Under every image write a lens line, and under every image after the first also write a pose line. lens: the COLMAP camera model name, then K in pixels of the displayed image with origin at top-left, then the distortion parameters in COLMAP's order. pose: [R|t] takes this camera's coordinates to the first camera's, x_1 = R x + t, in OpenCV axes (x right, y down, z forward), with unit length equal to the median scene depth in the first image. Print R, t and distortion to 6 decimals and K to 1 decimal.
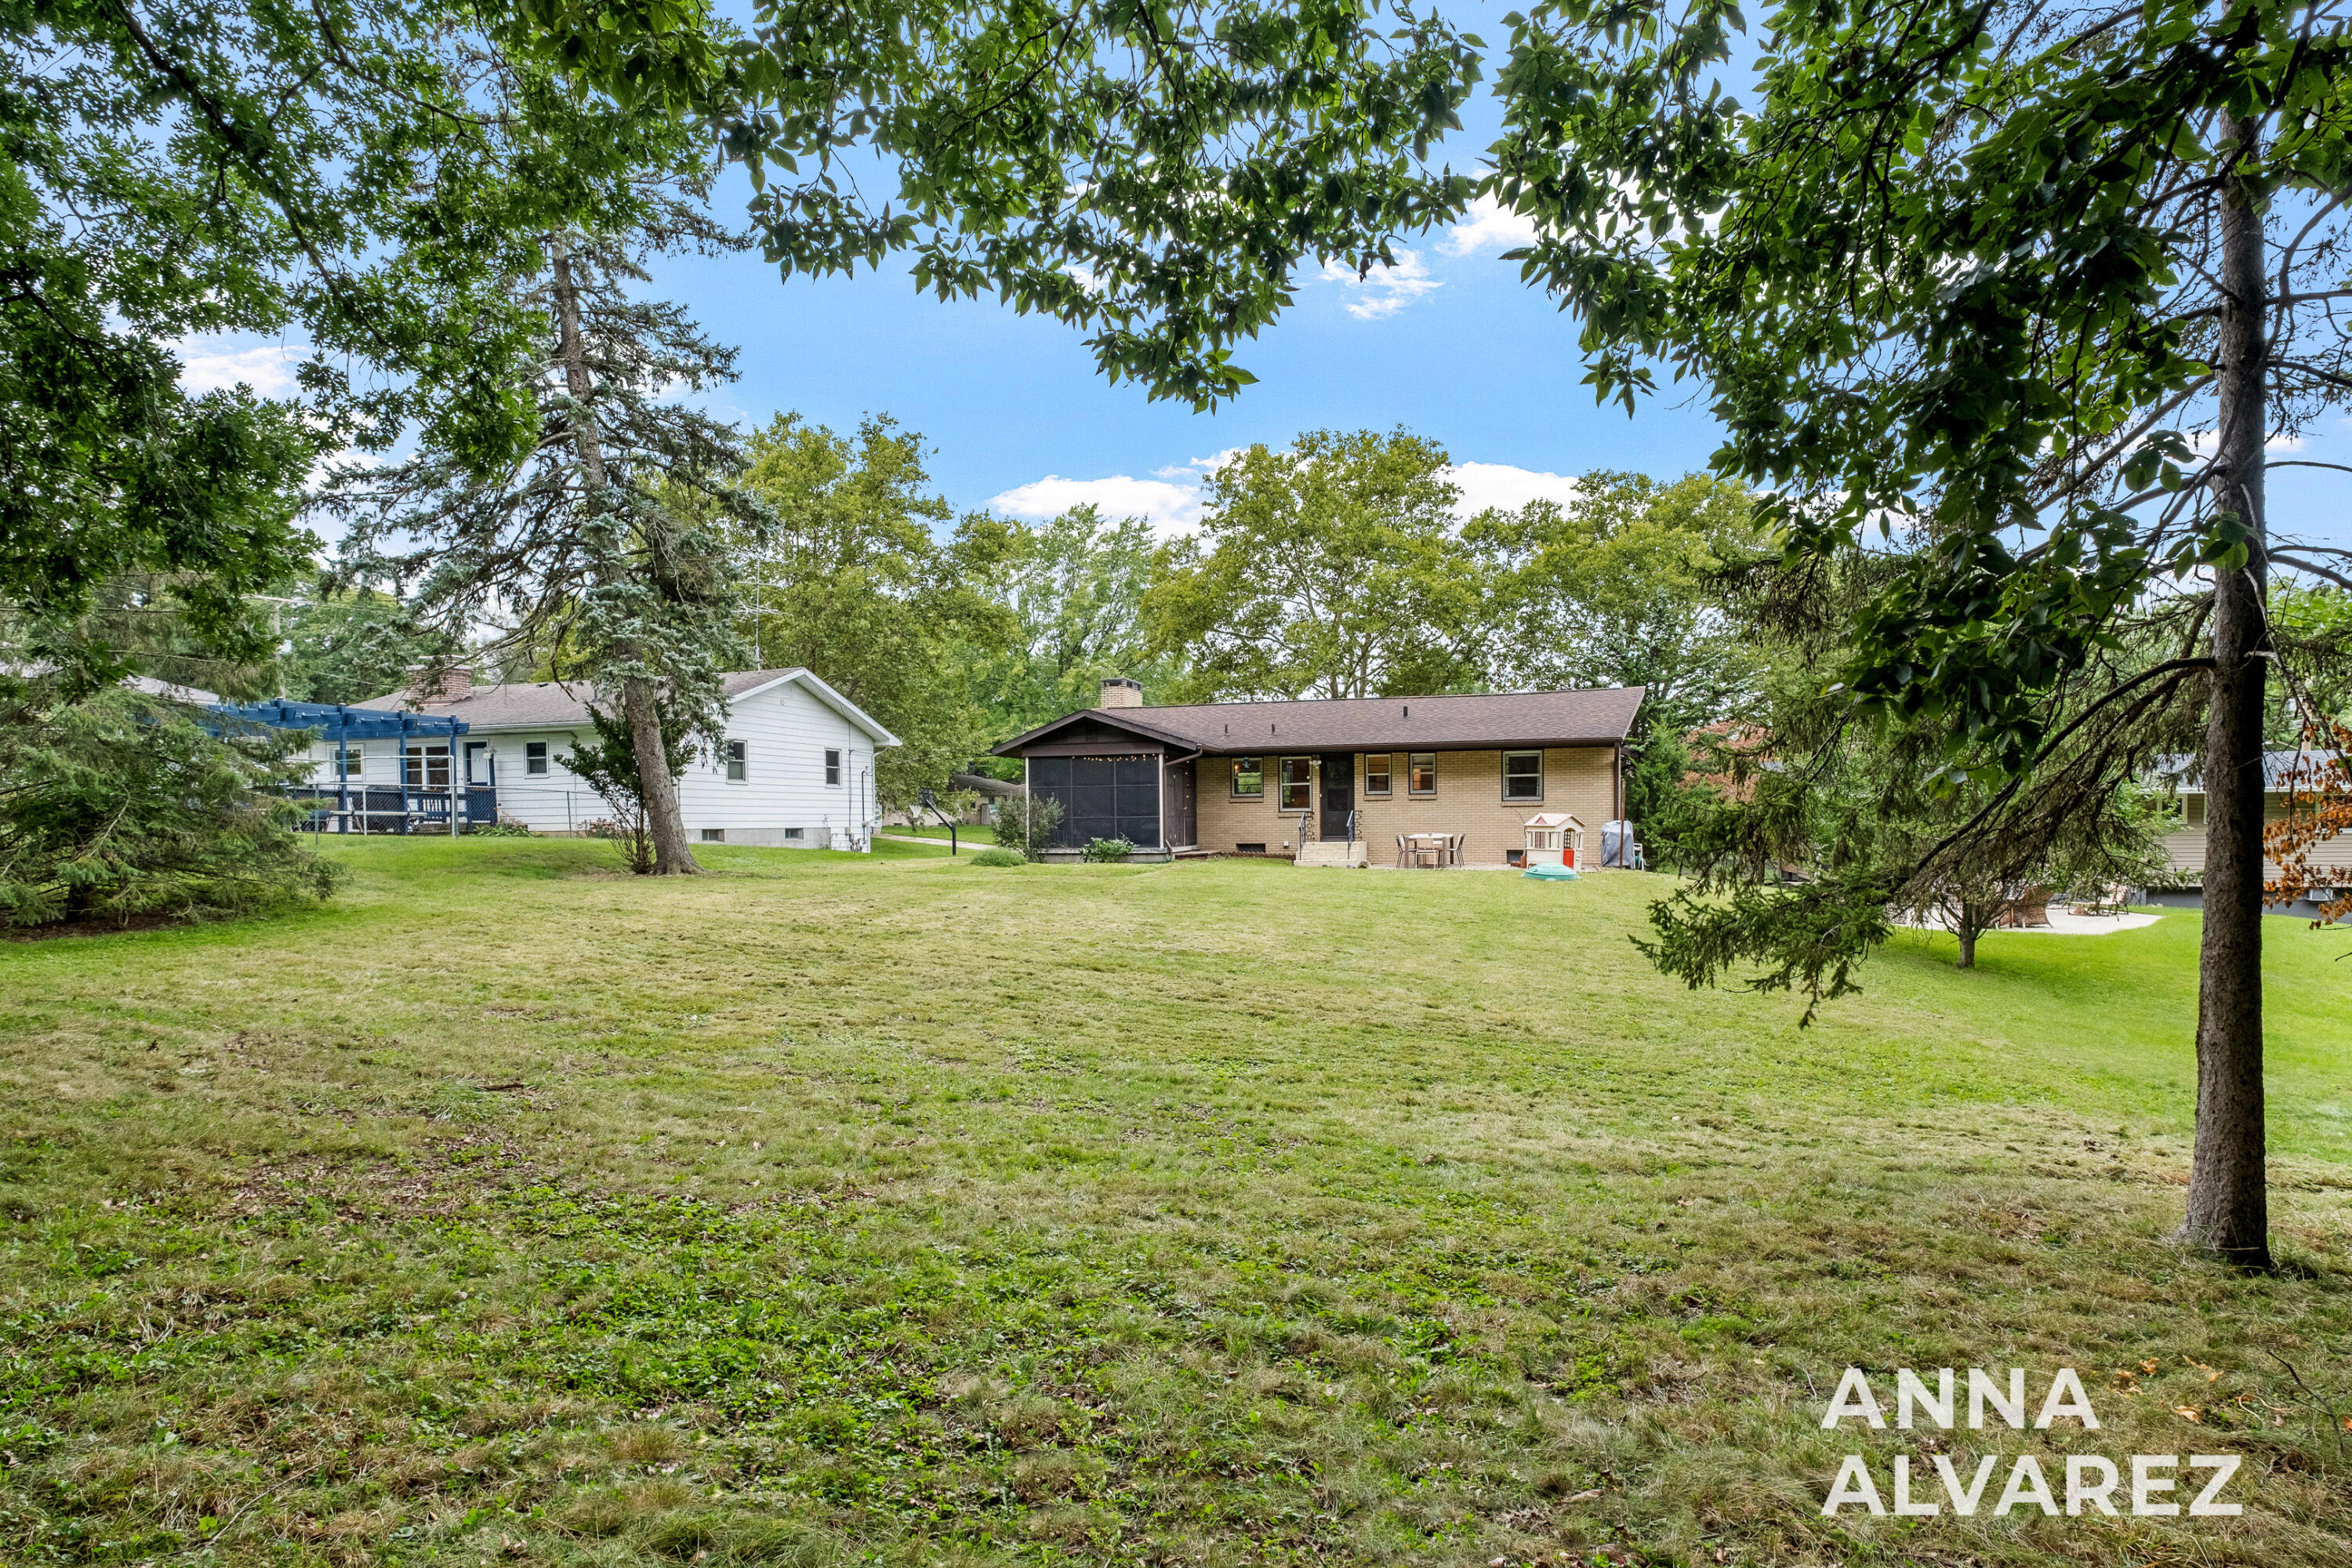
lens RADIAL K [[1229.9, 0, 1178.9], [0, 1229.9, 798.5], [0, 0, 1]] dist [0.003228, 0.001653]
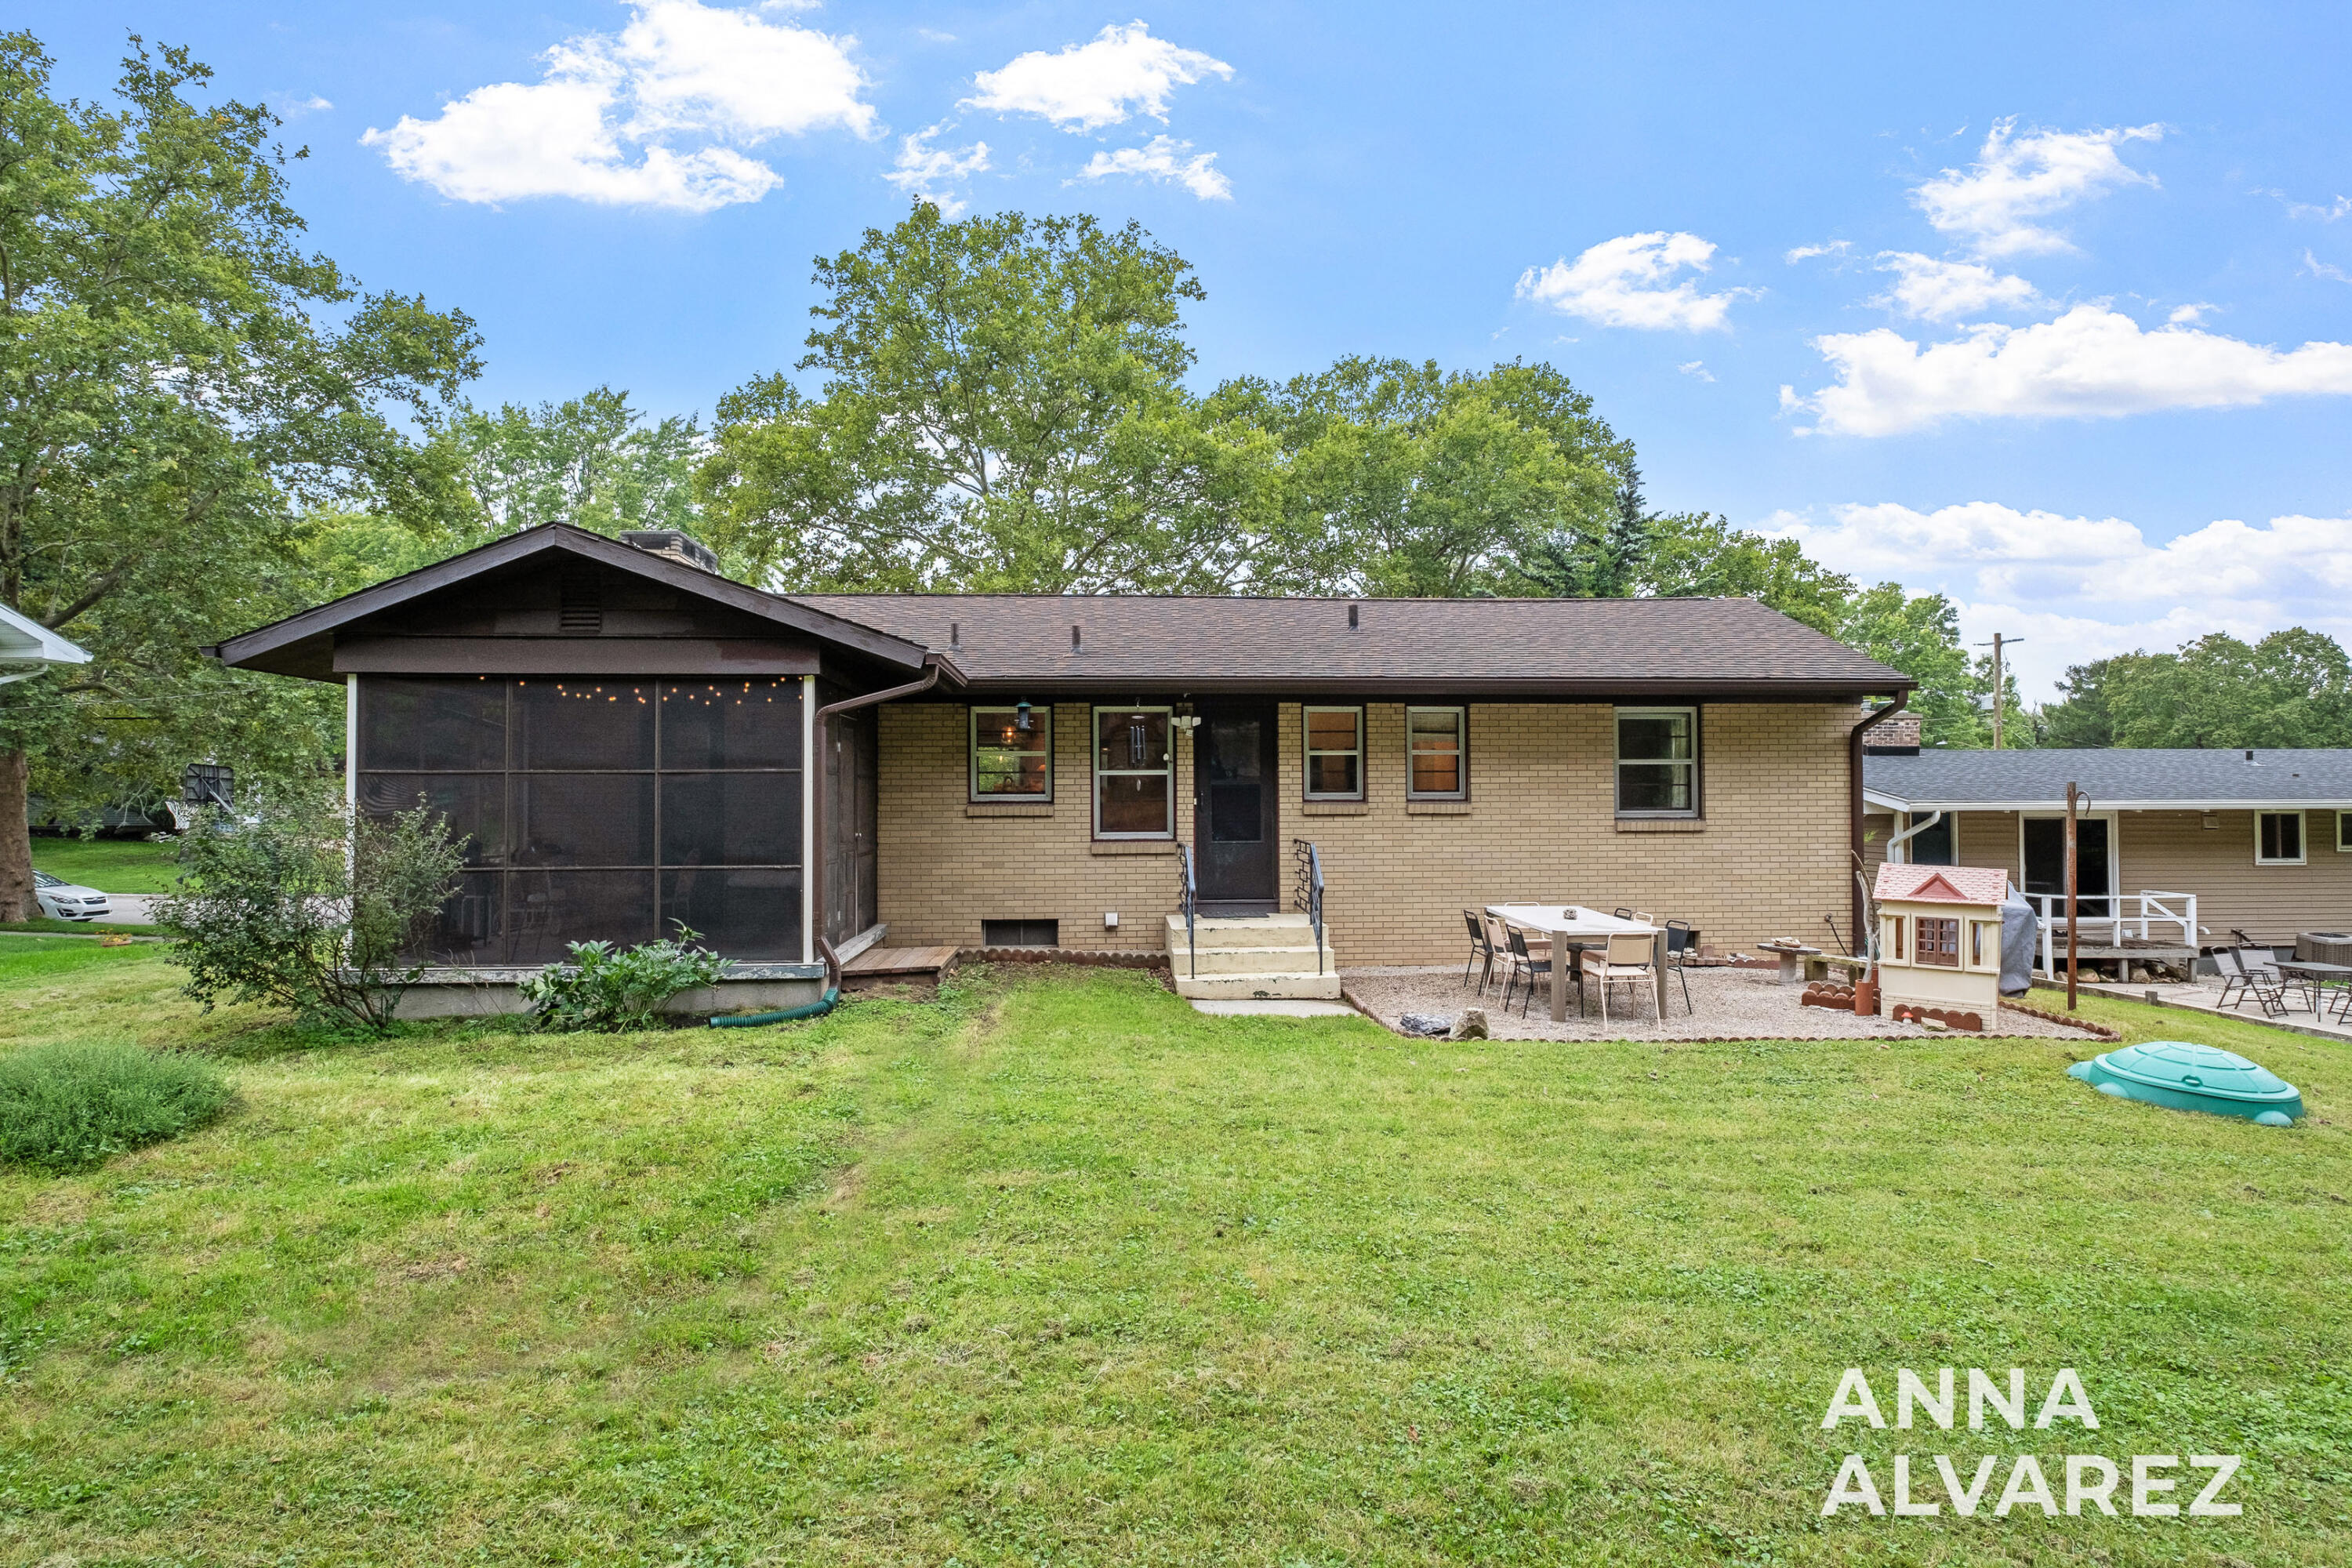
lens RADIAL K [[1229.9, 0, 1178.1], [0, 1229.9, 769.6], [0, 0, 1]] dist [0.003228, 0.001653]
pose [[0.936823, 0.016259, 0.349425, -0.034036], [-0.012354, 0.999834, -0.013400, -0.007581], [-0.349584, 0.008236, 0.936869, 0.611080]]
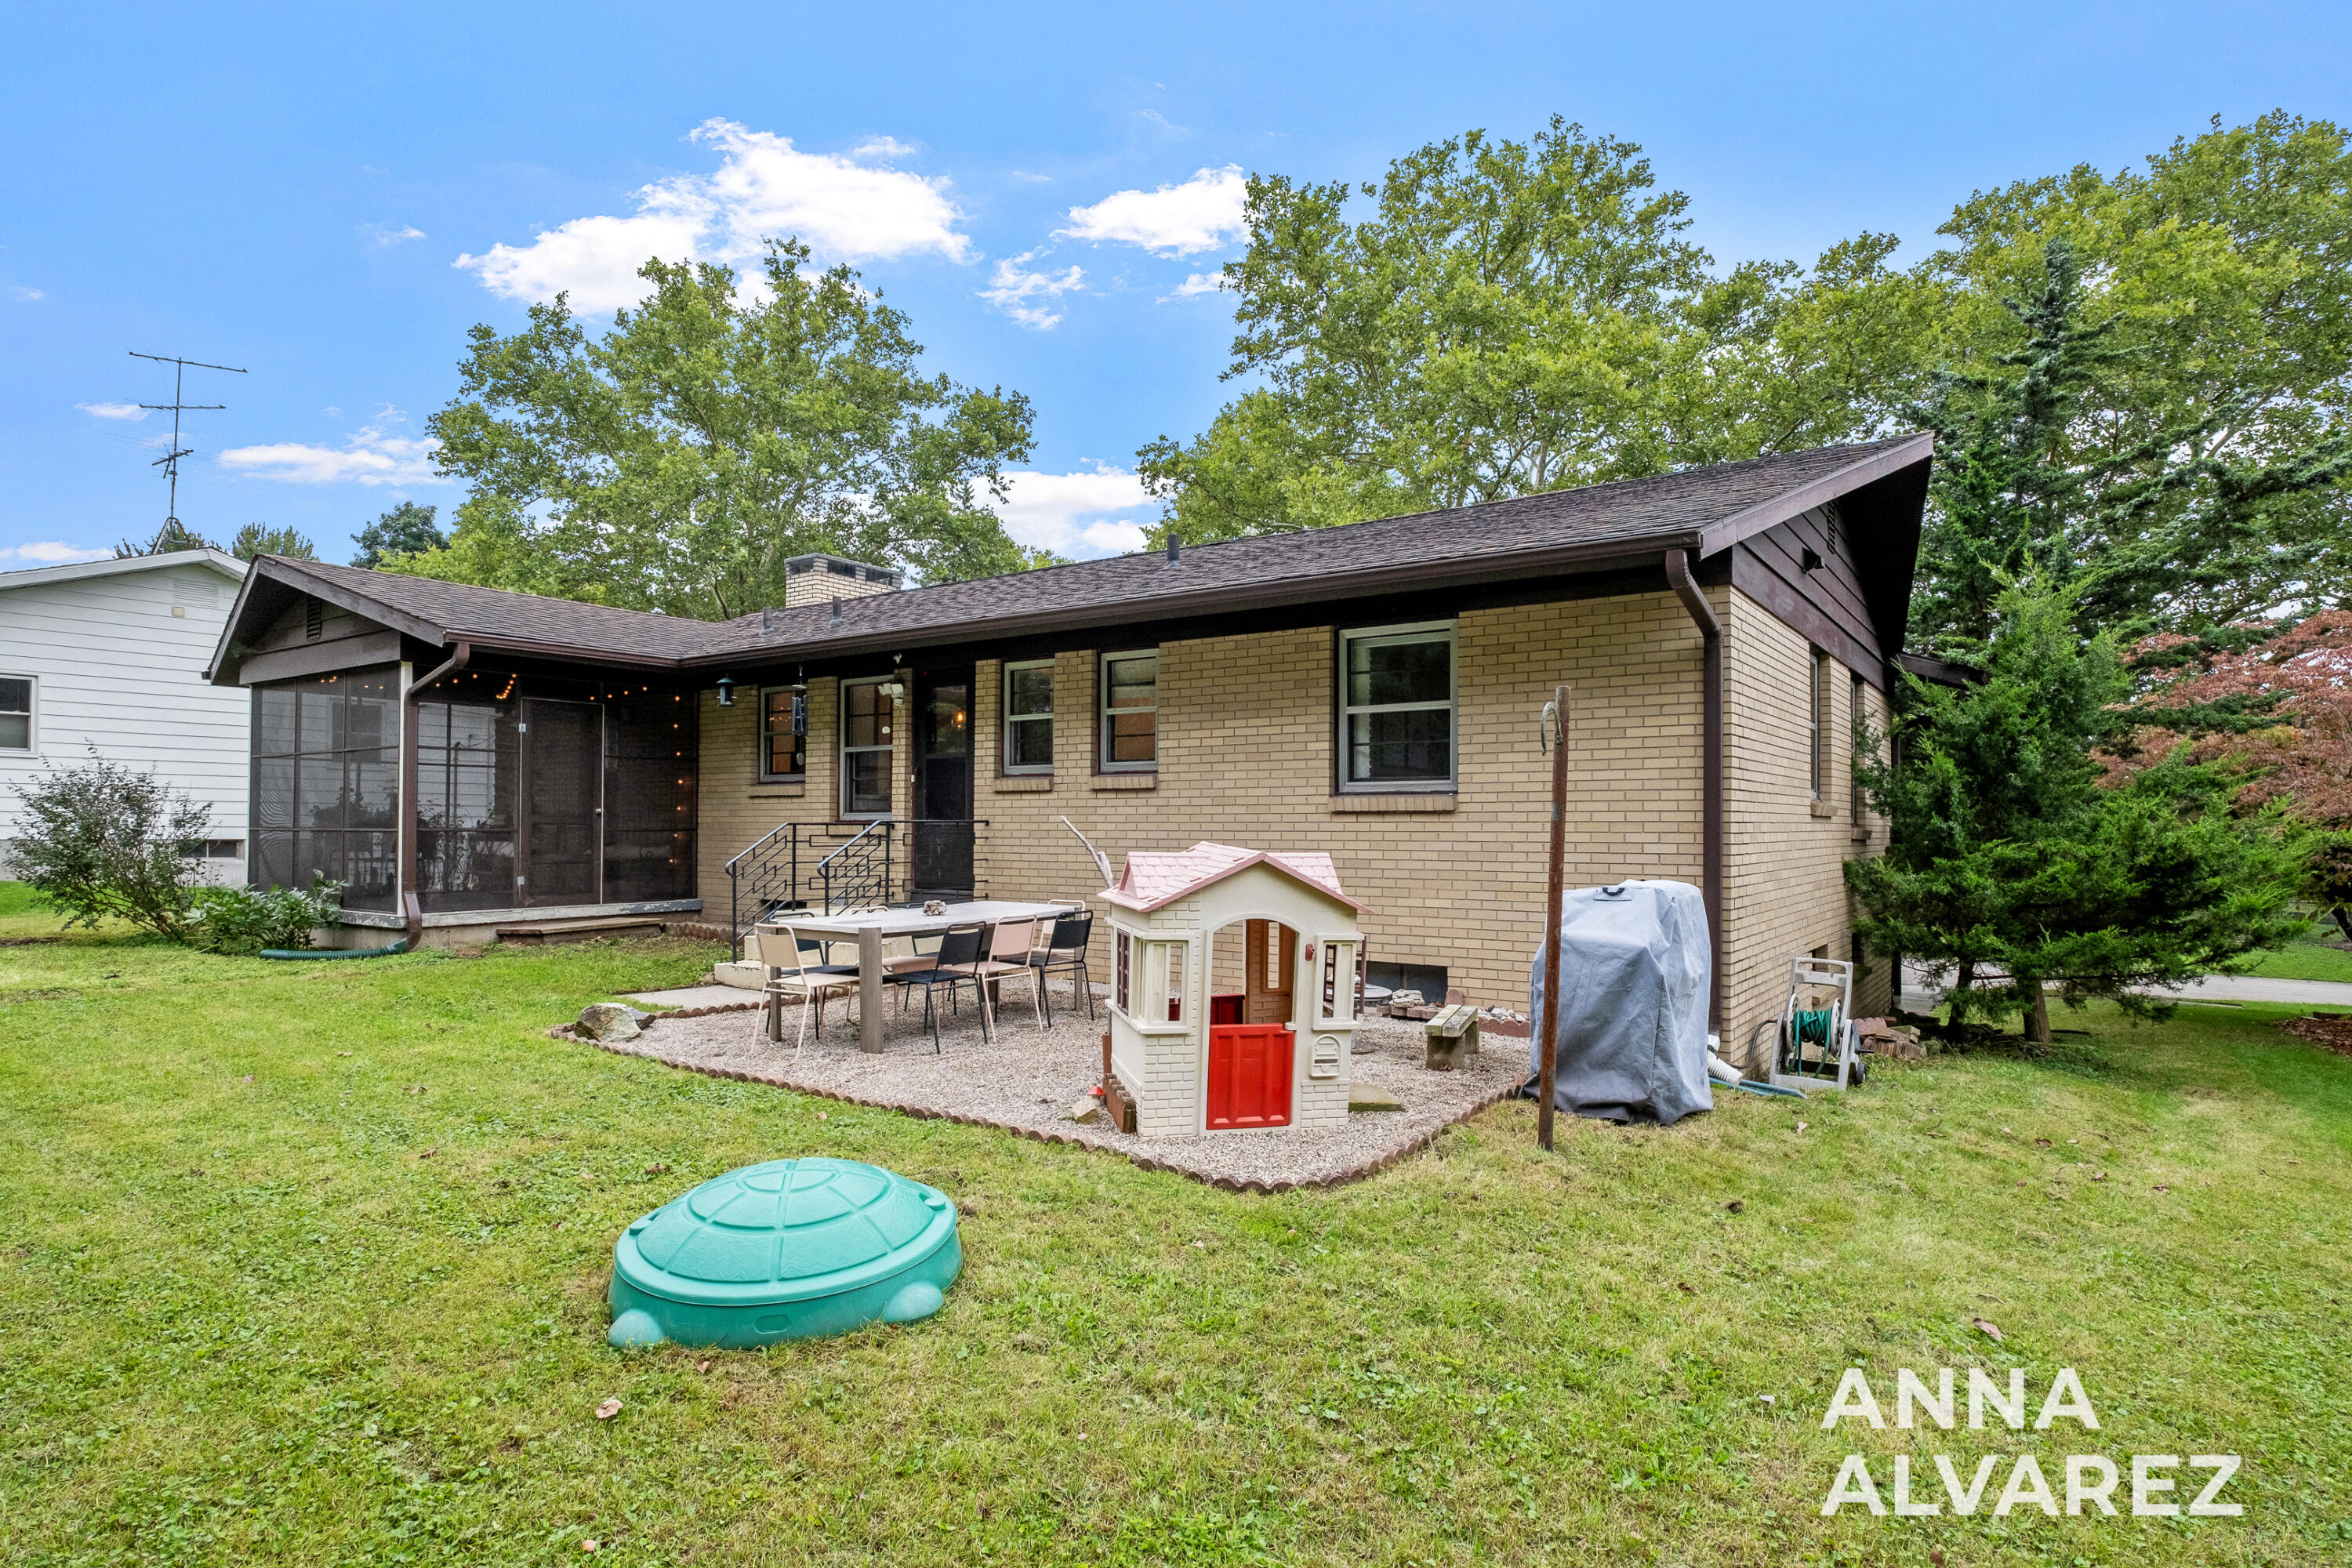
lens RADIAL K [[1229.9, 0, 1155.5], [0, 1229.9, 809.5], [0, 0, 1]] dist [0.003228, 0.001653]
pose [[0.948598, 0.009962, -0.316326, 0.299396], [-0.006863, 0.999917, 0.010909, 0.002530], [0.316408, -0.008178, 0.948588, 0.666949]]
